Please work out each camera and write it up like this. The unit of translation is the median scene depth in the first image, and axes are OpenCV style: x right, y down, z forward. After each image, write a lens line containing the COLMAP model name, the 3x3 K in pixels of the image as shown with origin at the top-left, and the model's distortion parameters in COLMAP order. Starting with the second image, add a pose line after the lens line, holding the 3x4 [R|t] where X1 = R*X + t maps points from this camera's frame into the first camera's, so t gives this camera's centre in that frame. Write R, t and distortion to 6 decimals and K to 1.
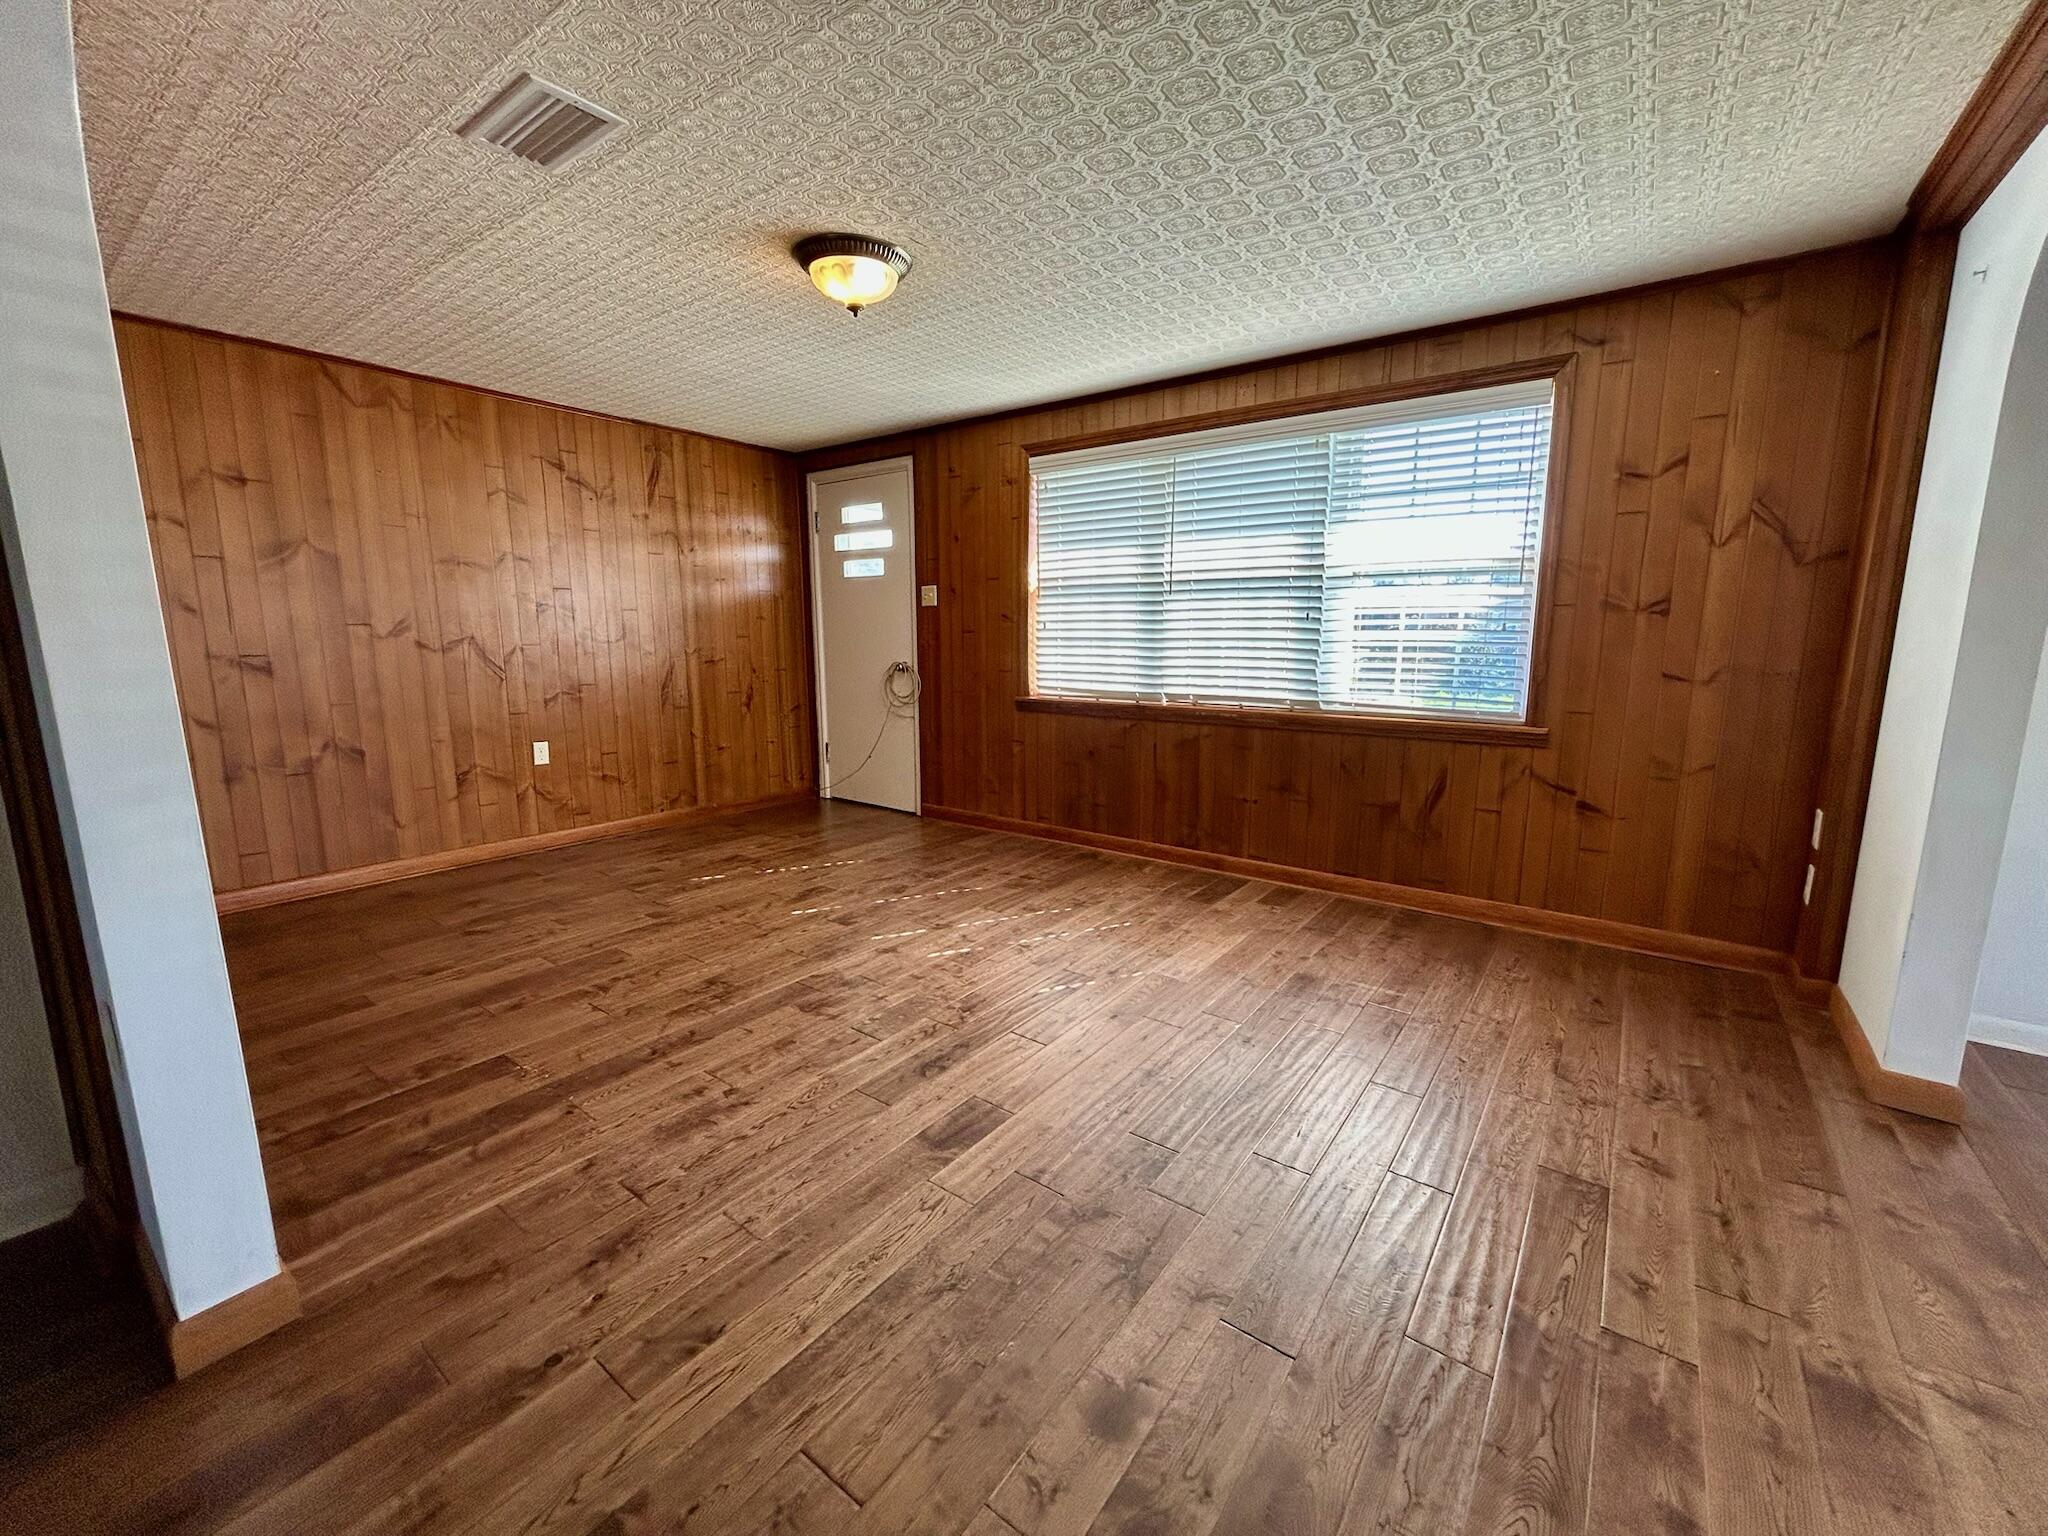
lens RADIAL K [[822.9, 0, 1029.1], [0, 822.9, 760.4], [0, 0, 1]] dist [-0.005177, 0.001051]
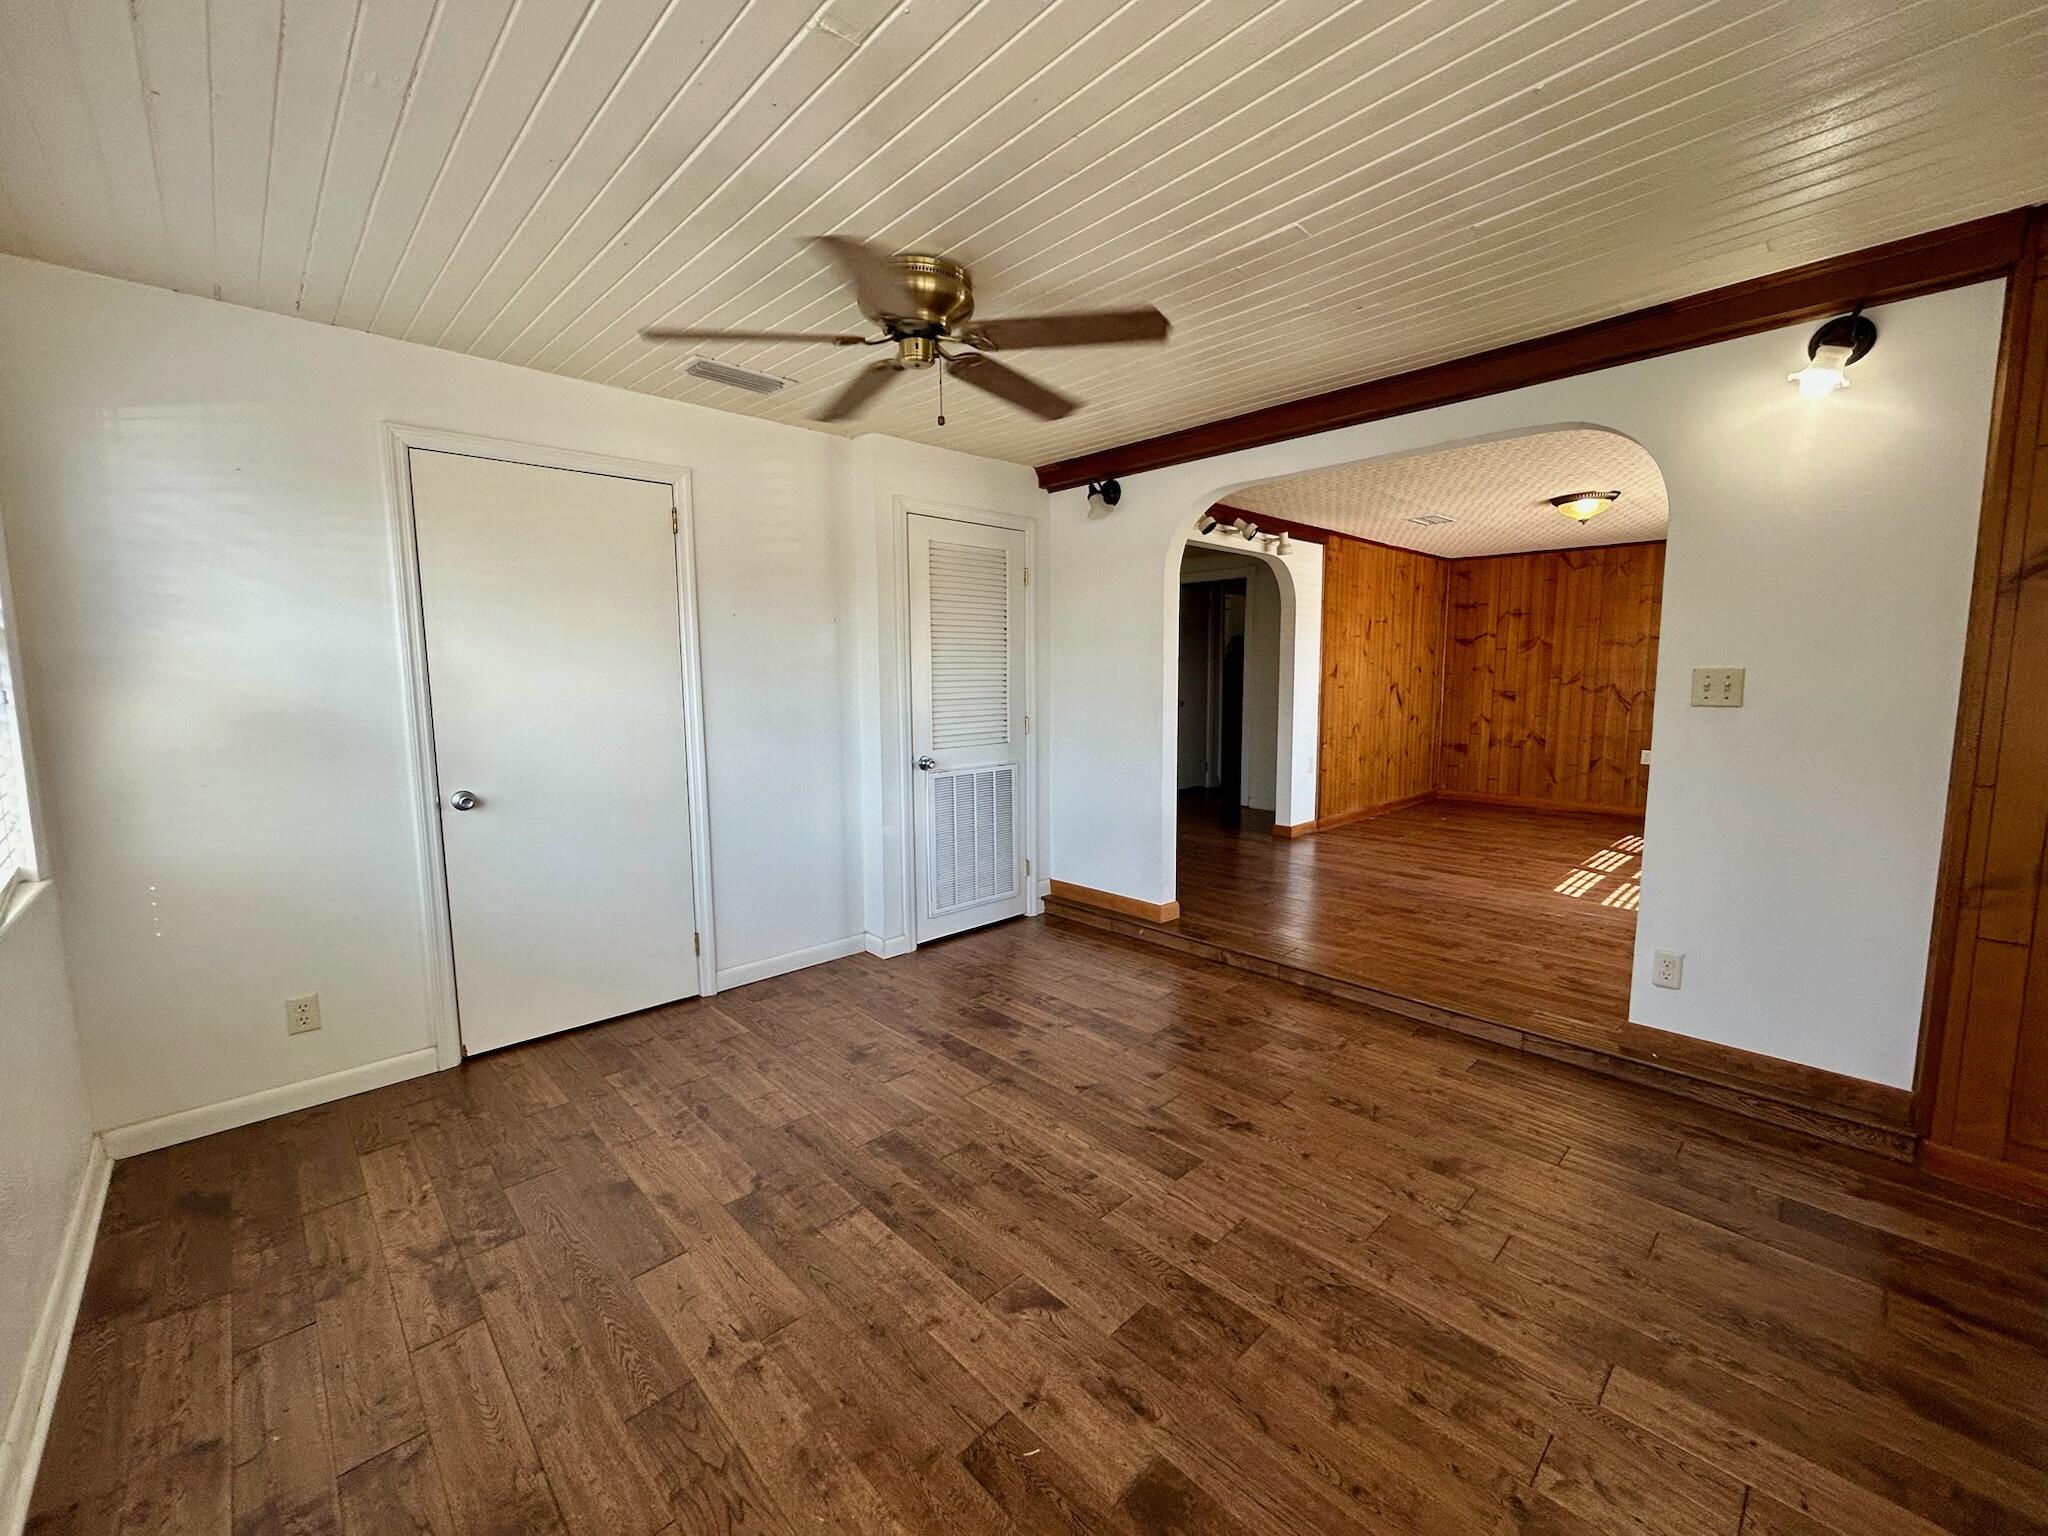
lens RADIAL K [[822.9, 0, 1028.5], [0, 822.9, 765.6], [0, 0, 1]] dist [-0.005177, 0.001051]
pose [[-0.162022, 0.111774, -0.980436, 1.353473], [-0.151567, 0.978955, 0.136652, -0.033818], [0.975078, 0.170742, -0.141672, 0.063887]]
